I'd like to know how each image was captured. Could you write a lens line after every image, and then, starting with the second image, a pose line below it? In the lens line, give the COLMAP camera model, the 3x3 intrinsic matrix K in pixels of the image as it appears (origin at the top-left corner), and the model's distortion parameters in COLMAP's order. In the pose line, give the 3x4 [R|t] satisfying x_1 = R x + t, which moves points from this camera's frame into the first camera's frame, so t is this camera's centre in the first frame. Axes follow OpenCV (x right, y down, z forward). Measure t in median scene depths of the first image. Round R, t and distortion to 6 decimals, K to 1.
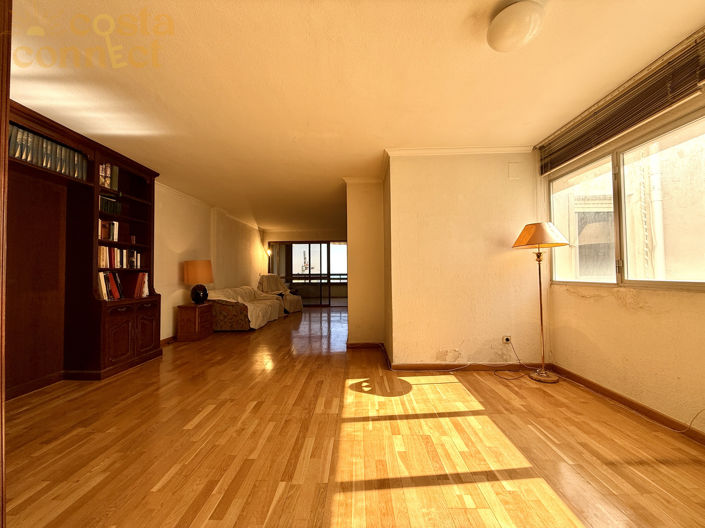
lens RADIAL K [[279.9, 0, 351.9], [0, 279.9, 263.2], [0, 0, 1]] dist [0.000326, -0.000106]
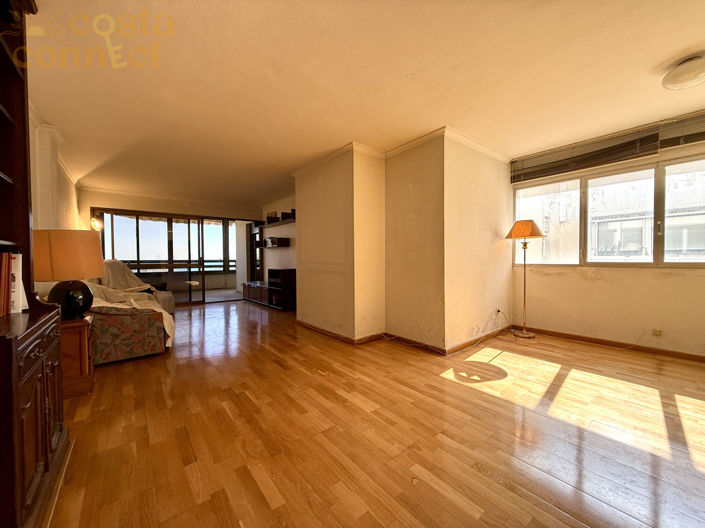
lens RADIAL K [[279.9, 0, 350.6], [0, 279.9, 263.5], [0, 0, 1]] dist [0.000326, -0.000106]
pose [[0.762614, -0.007139, 0.646814, -0.795120], [-0.023211, 0.998993, 0.038392, 0.028907], [-0.646437, -0.044291, 0.761681, 0.505222]]
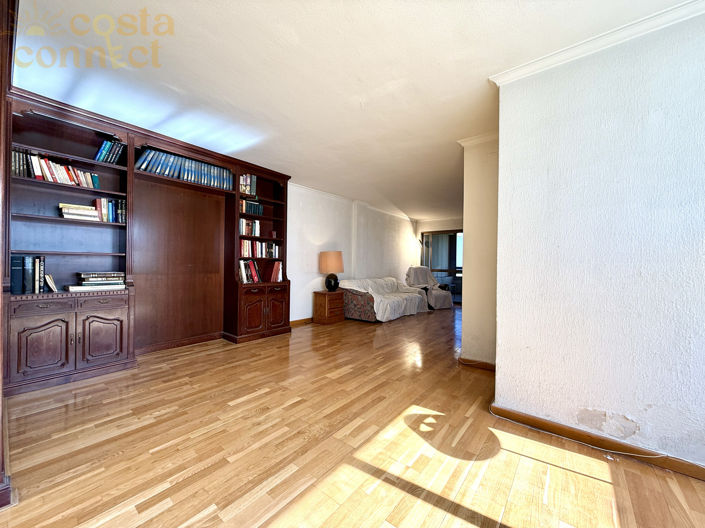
lens RADIAL K [[279.9, 0, 351.7], [0, 279.9, 264.3], [0, 0, 1]] dist [0.000326, -0.000106]
pose [[0.792067, 0.018617, -0.610150, 0.294366], [-0.000404, 0.999551, 0.029974, 0.011519], [0.610434, -0.023495, 0.791719, 0.299380]]
